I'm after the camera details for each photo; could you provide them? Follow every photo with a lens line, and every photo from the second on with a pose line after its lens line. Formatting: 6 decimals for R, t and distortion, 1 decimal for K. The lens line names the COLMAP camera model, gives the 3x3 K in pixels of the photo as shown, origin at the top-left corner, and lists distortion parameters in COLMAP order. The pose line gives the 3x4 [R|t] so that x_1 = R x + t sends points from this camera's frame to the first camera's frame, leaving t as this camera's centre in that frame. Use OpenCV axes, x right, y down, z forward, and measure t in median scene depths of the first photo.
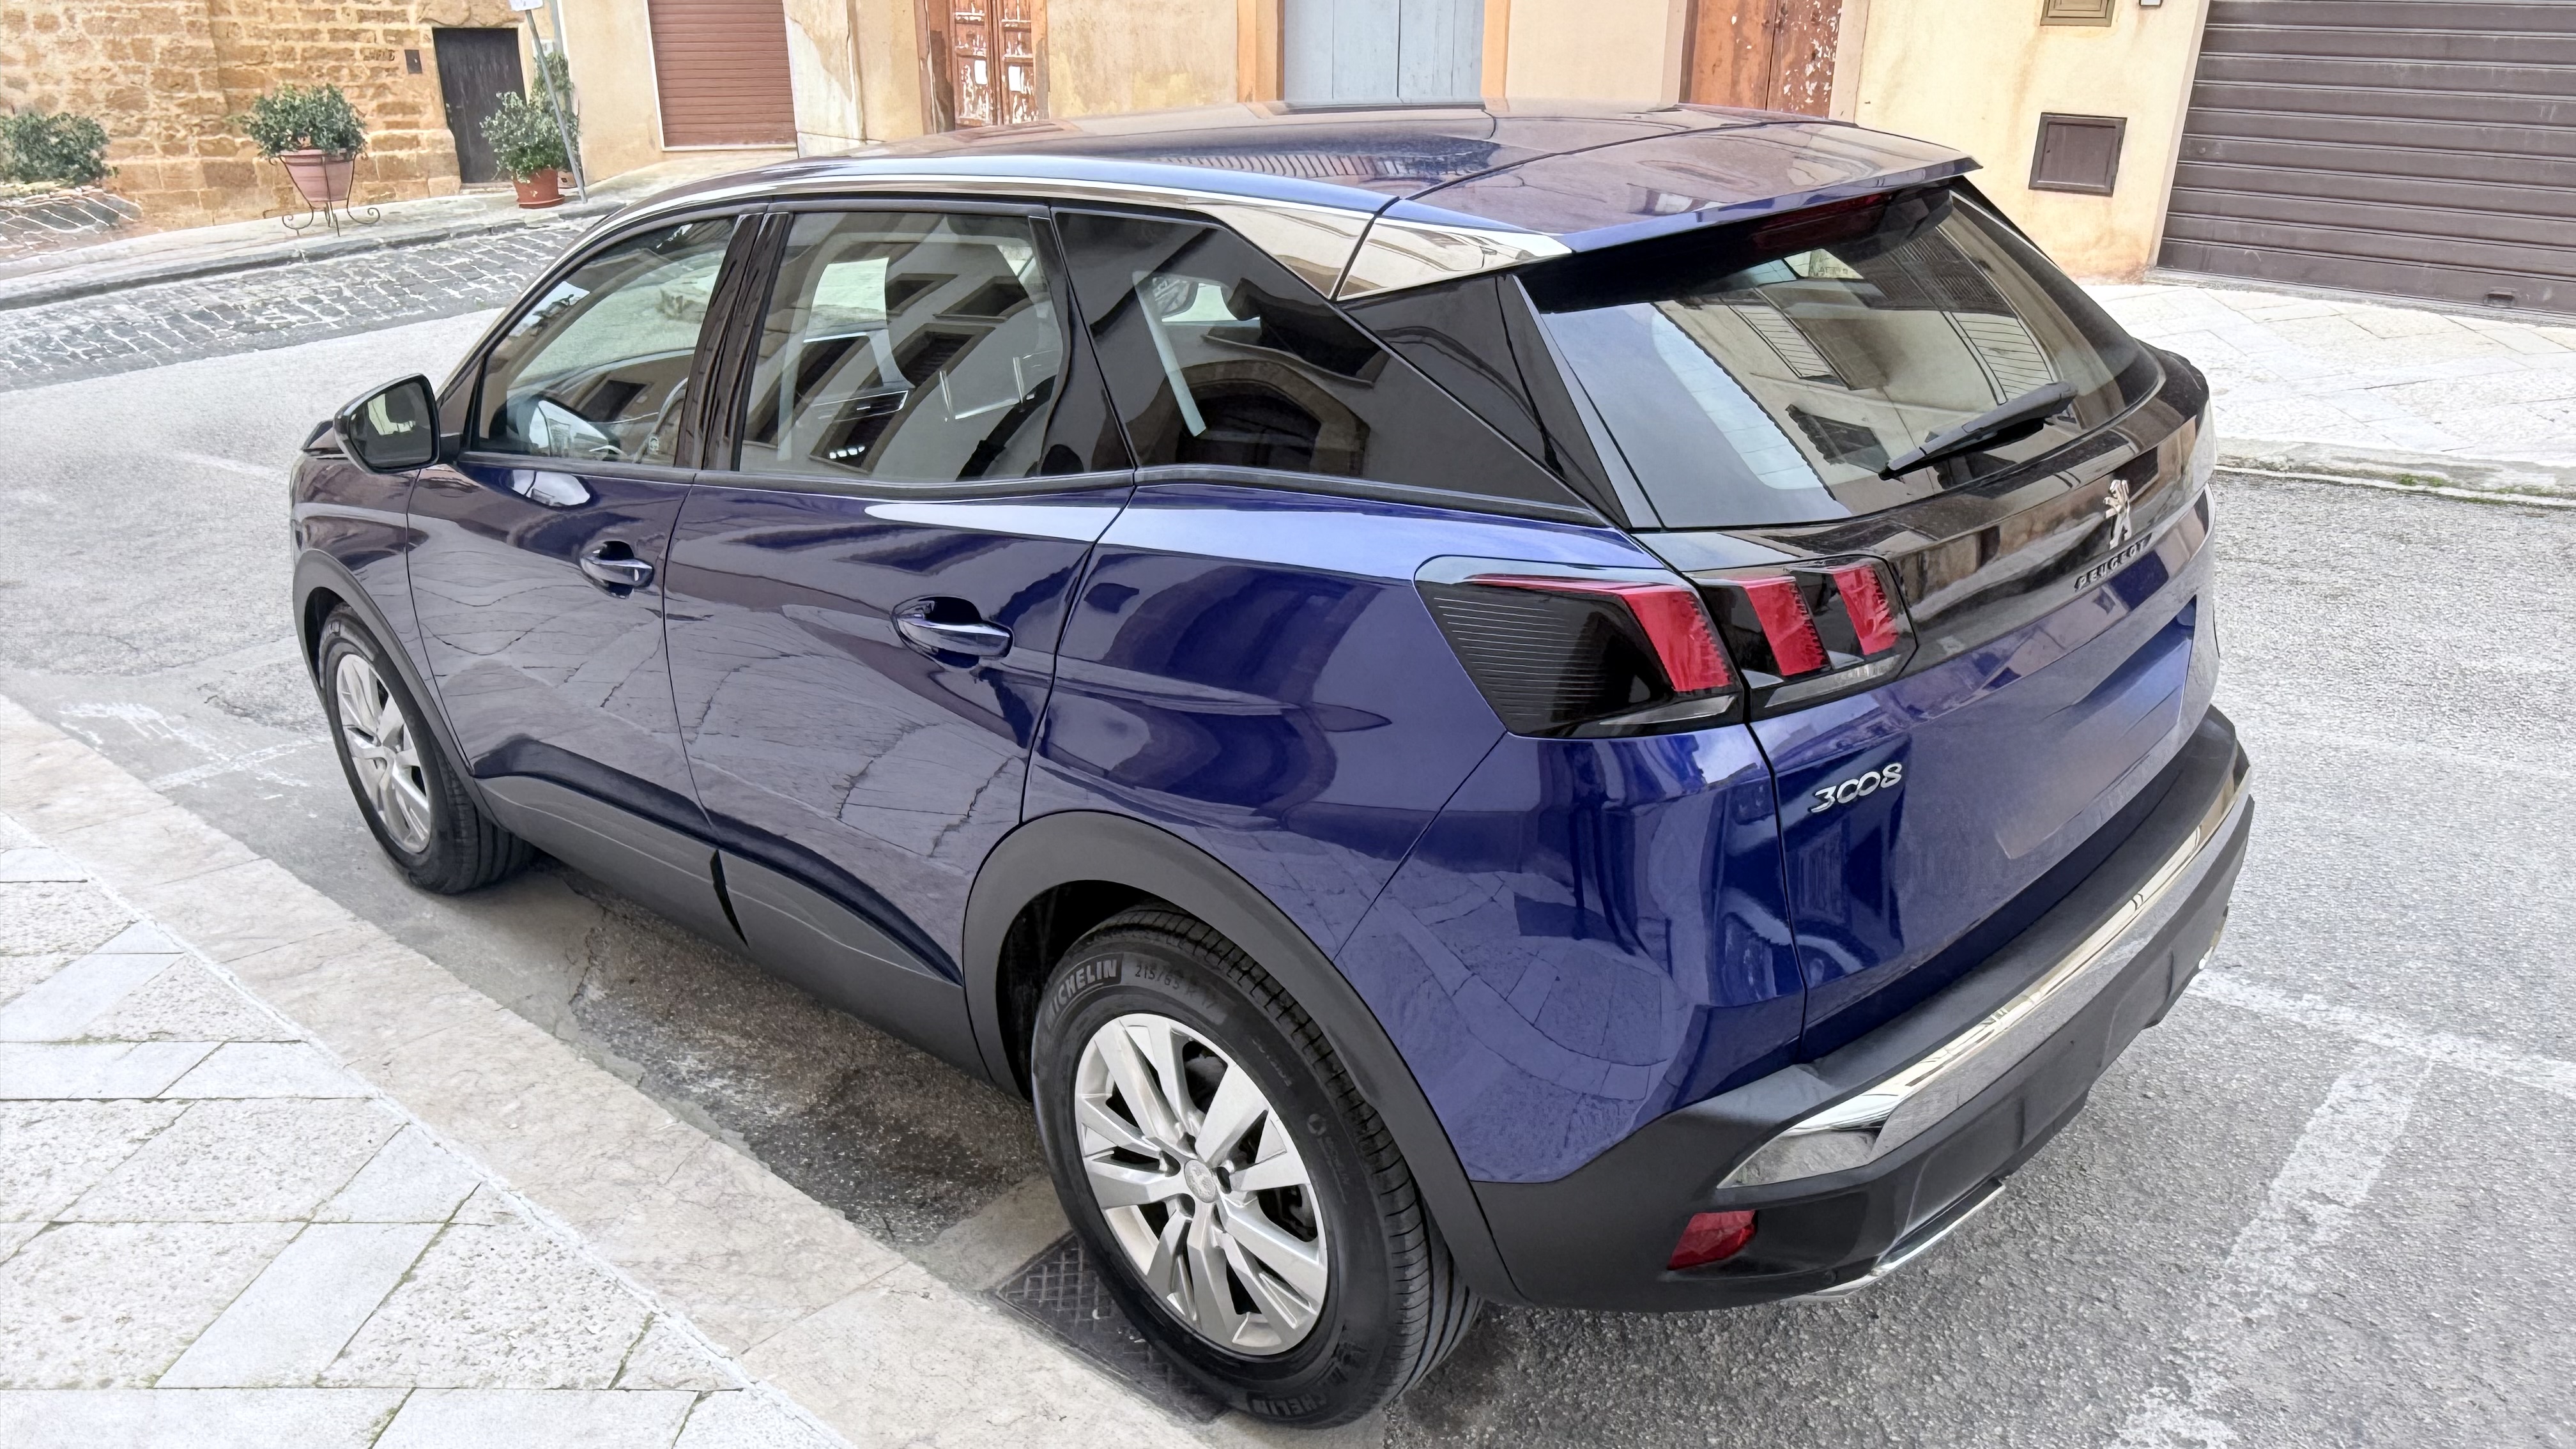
lens RADIAL K [[1816.5, 0, 1305.3], [0, 1816.5, 728.1], [0, 0, 1]] dist [0.043398, -0.048000]
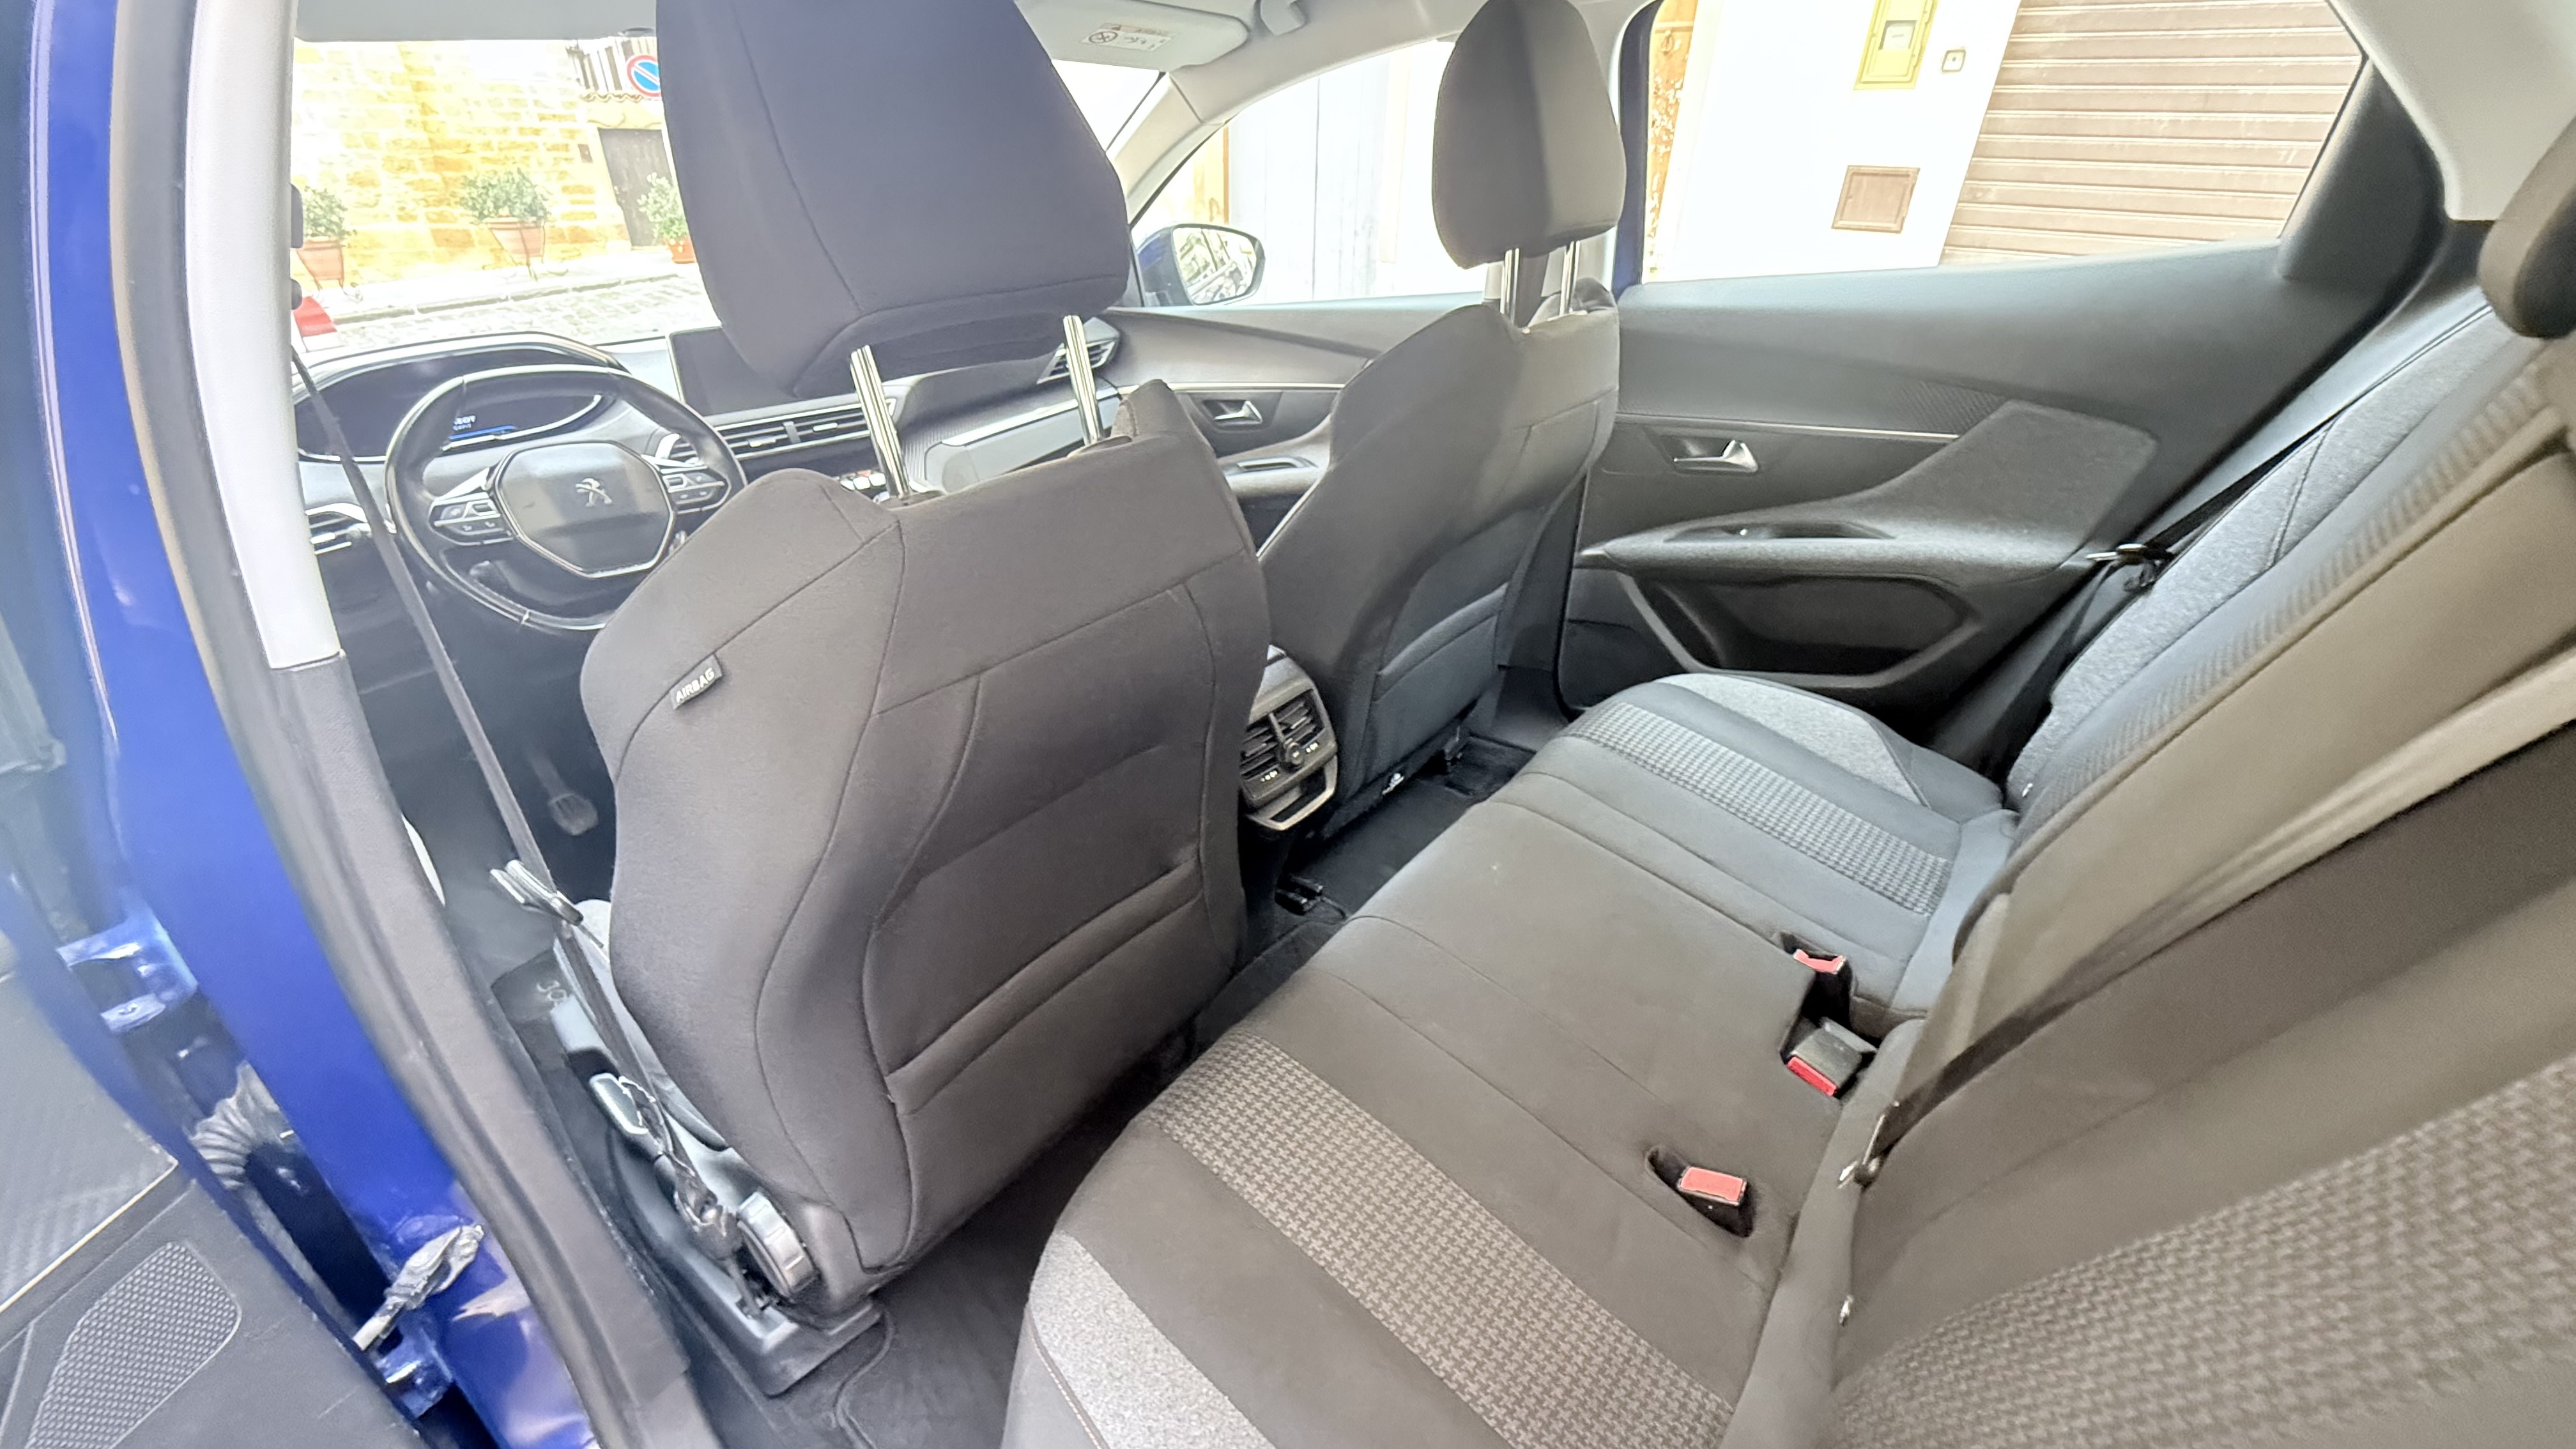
lens RADIAL K [[1018.5, 0, 1312.7], [0, 1018.5, 721.0], [0, 0, 1]] dist [-0.000299, 0.000161]
pose [[0.995580, -0.035172, 0.087081, -0.022798], [0.023624, 0.991198, 0.130259, -0.026768], [-0.090896, -0.127626, 0.987648, 0.142151]]
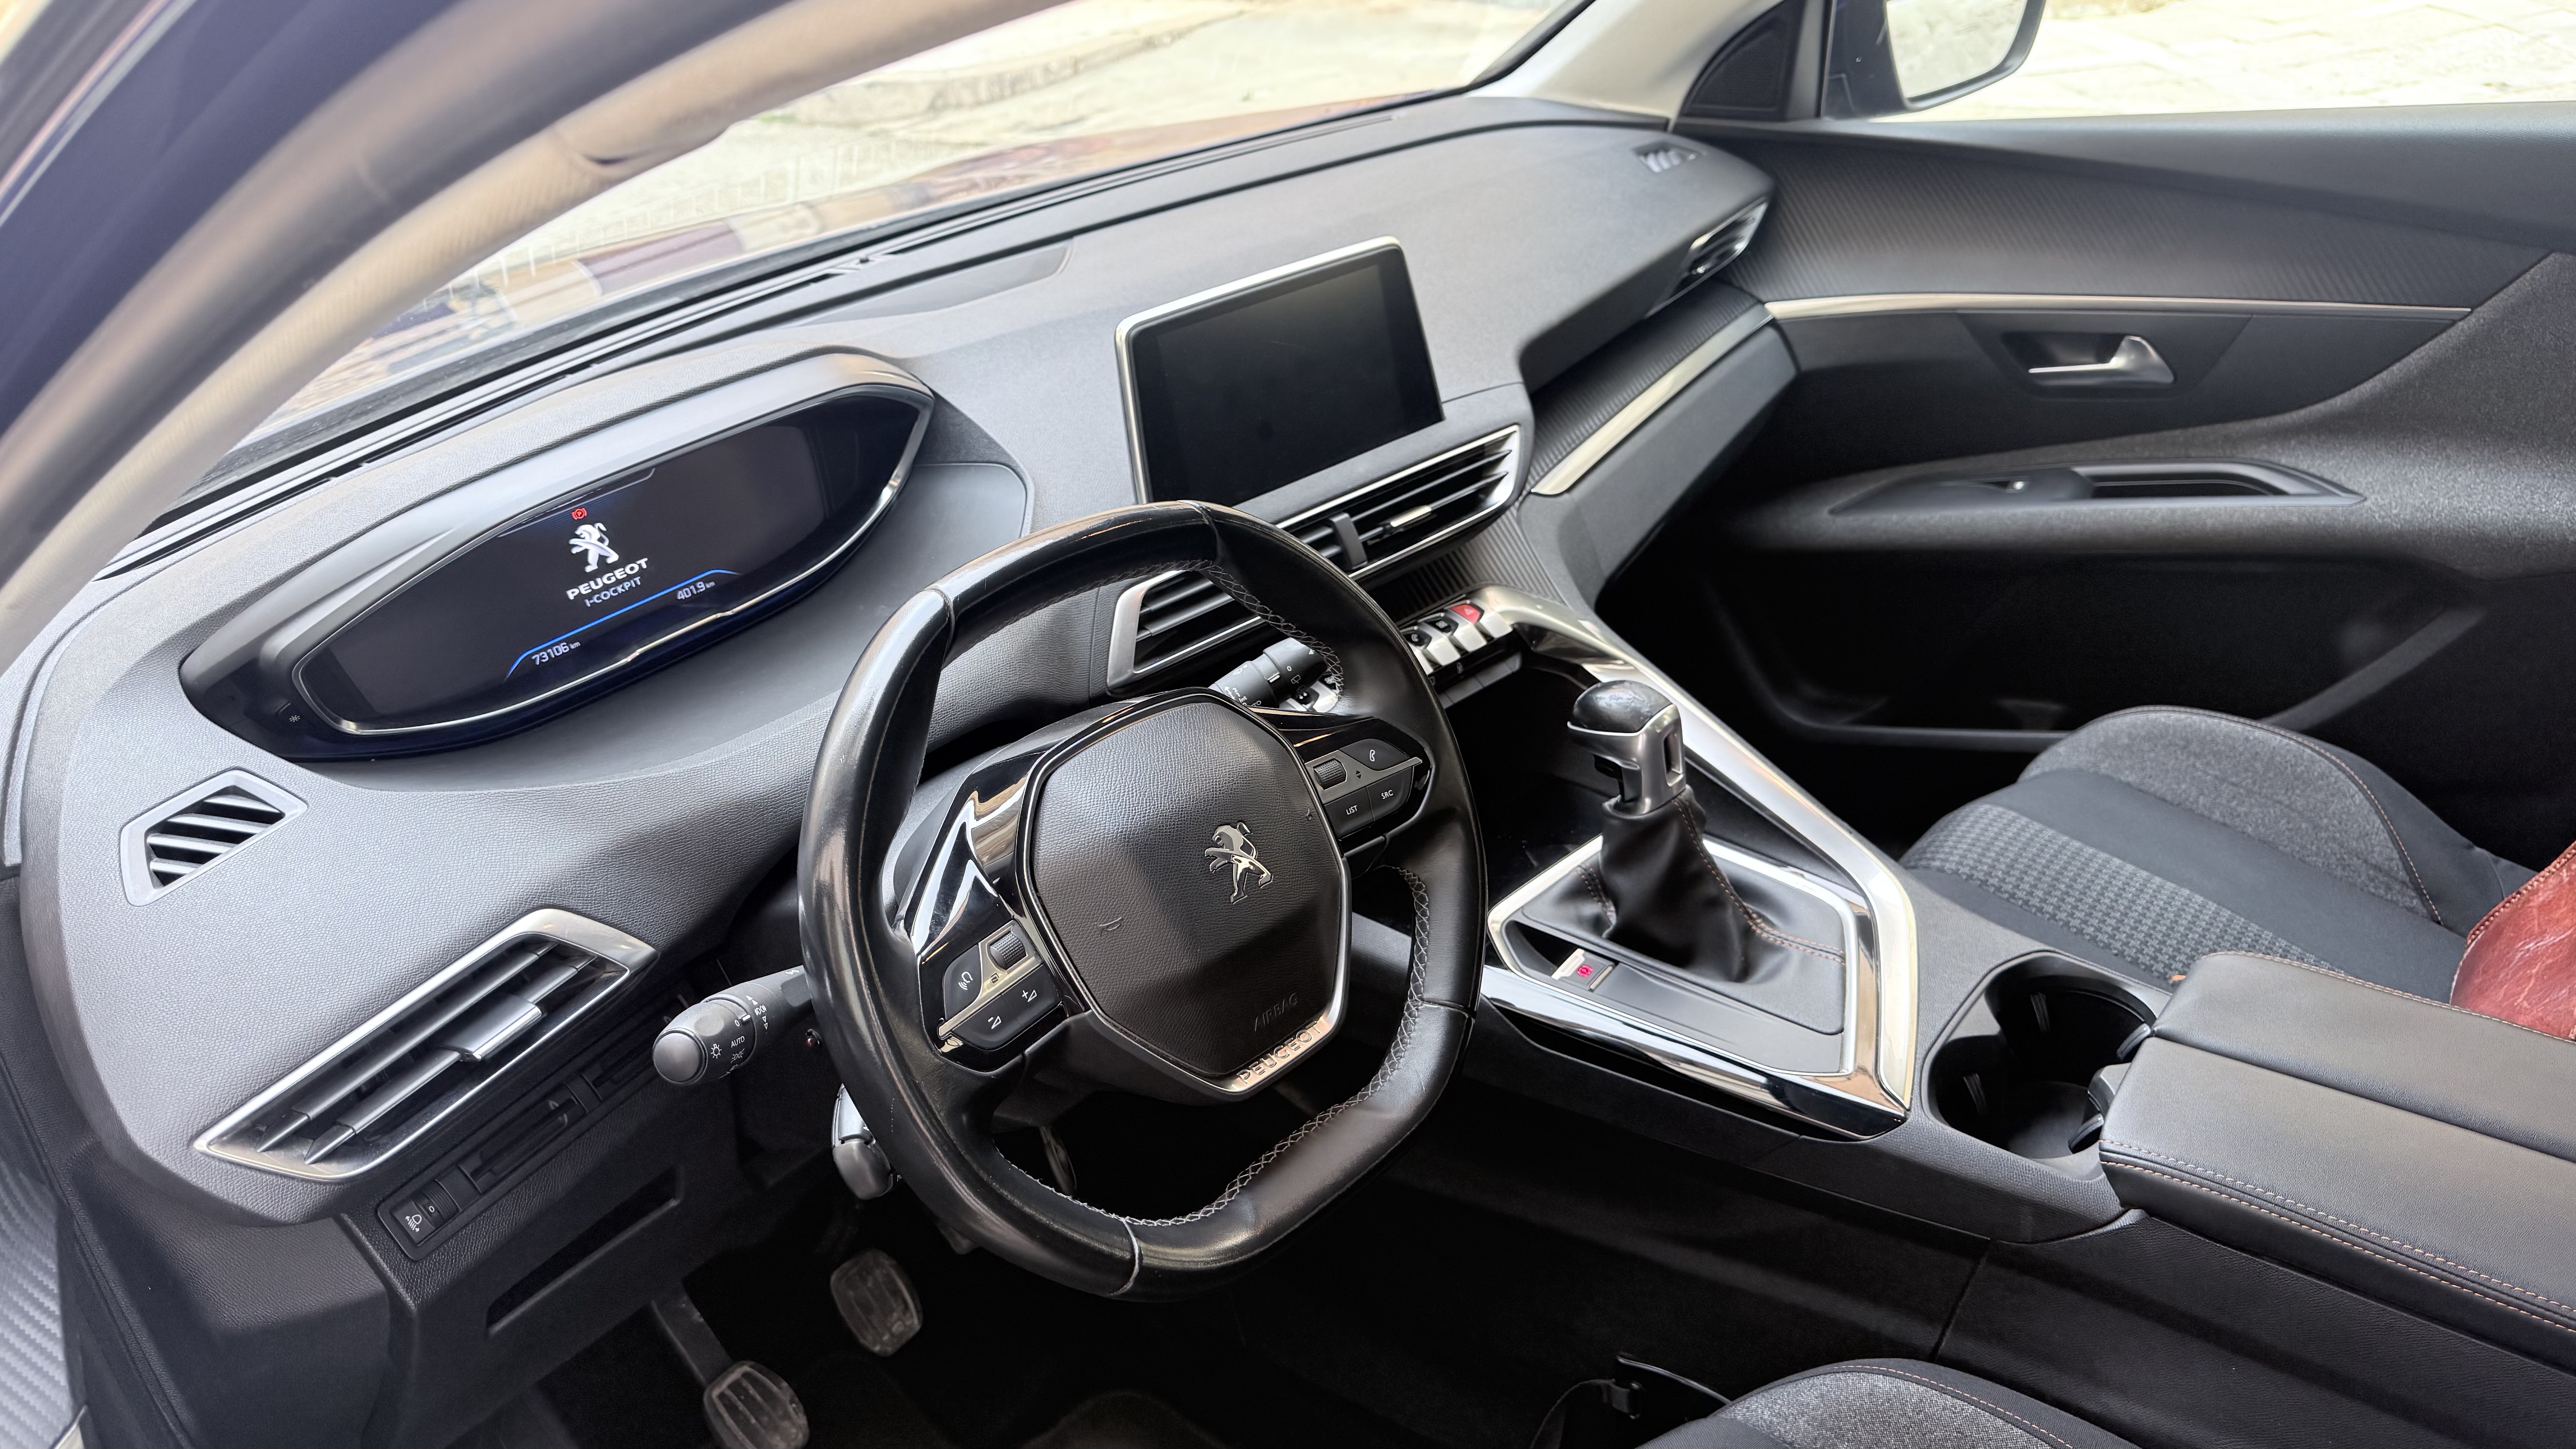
lens RADIAL K [[1816.5, 0, 1297.9], [0, 1816.5, 715.8], [0, 0, 1]] dist [0.043398, -0.048000]
pose [[0.997112, -0.066025, 0.037534, -0.058307], [0.060778, 0.990046, 0.126944, -0.040959], [-0.045541, -0.124296, 0.991200, 0.167916]]
